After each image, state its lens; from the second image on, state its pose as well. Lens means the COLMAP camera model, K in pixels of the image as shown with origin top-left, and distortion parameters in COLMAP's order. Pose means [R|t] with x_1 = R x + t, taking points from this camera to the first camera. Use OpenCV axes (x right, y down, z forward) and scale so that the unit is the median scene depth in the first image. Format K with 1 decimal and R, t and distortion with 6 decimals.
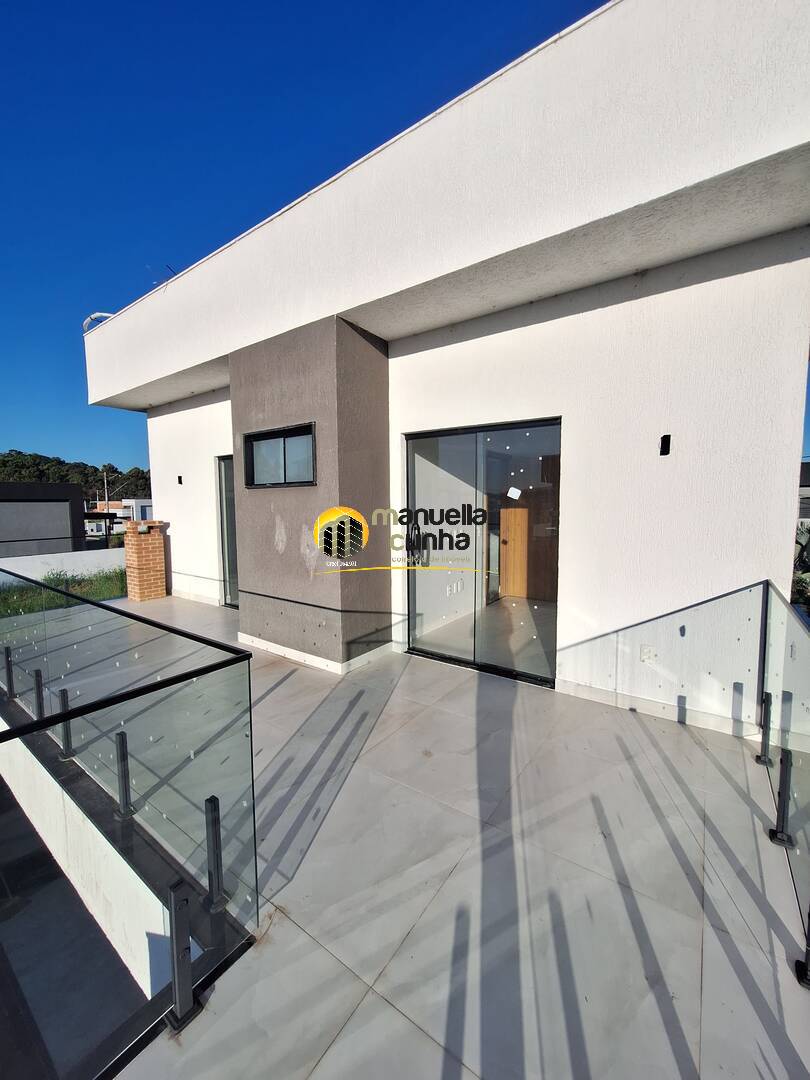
lens RADIAL K [[430.6, 0, 406.5], [0, 430.6, 535.7], [0, 0, 1]] dist [-0.004022, 0.000225]
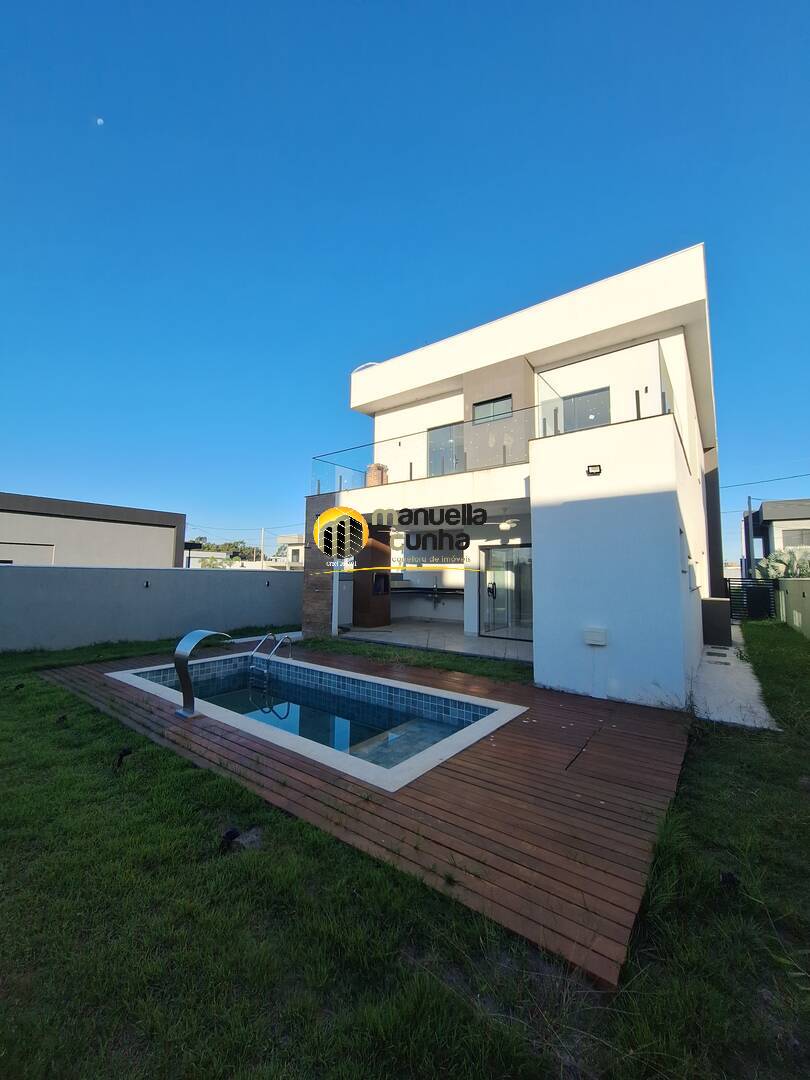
lens RADIAL K [[431.7, 0, 407.8], [0, 431.7, 534.8], [0, 0, 1]] dist [-0.002693, 0.000166]
pose [[0.999700, 0.014464, -0.019765, -0.645515], [-0.017628, 0.985169, -0.170676, 0.858955], [0.017003, 0.170973, 0.985129, -1.191521]]
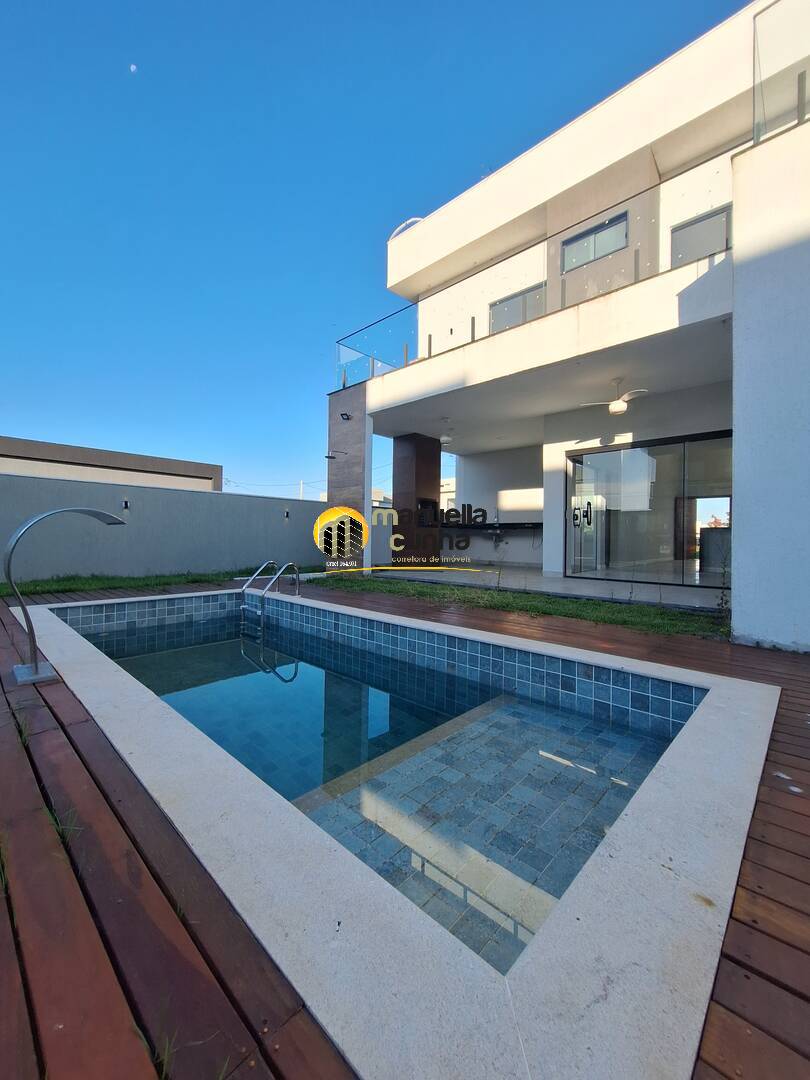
lens RADIAL K [[430.6, 0, 406.5], [0, 430.6, 535.7], [0, 0, 1]] dist [-0.004022, 0.000225]
pose [[0.992490, 0.017806, -0.121020, -0.706818], [-0.028090, 0.996086, -0.083813, 0.984064], [0.119054, 0.086583, 0.989105, -0.566292]]
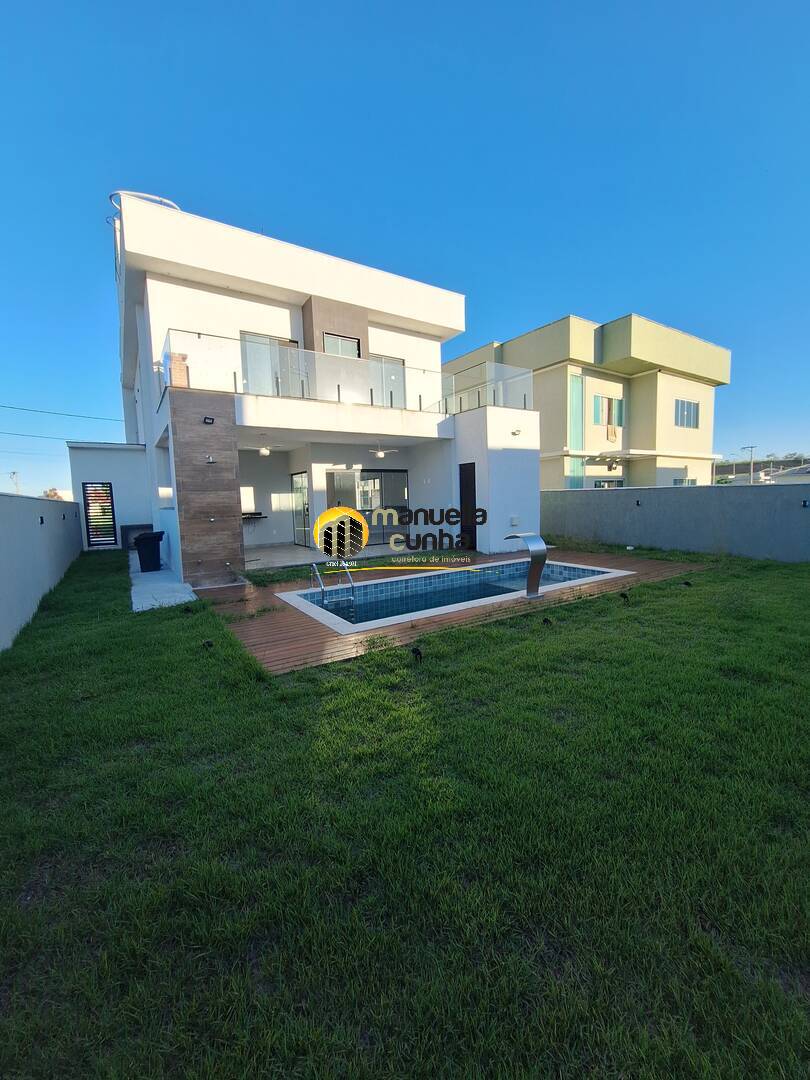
lens RADIAL K [[430.6, 0, 406.5], [0, 430.6, 535.7], [0, 0, 1]] dist [-0.004022, 0.000225]
pose [[0.358641, -0.087308, 0.929384, -2.505523], [0.102106, 0.993312, 0.053912, 0.818732], [-0.927874, 0.075561, 0.365157, -0.260896]]
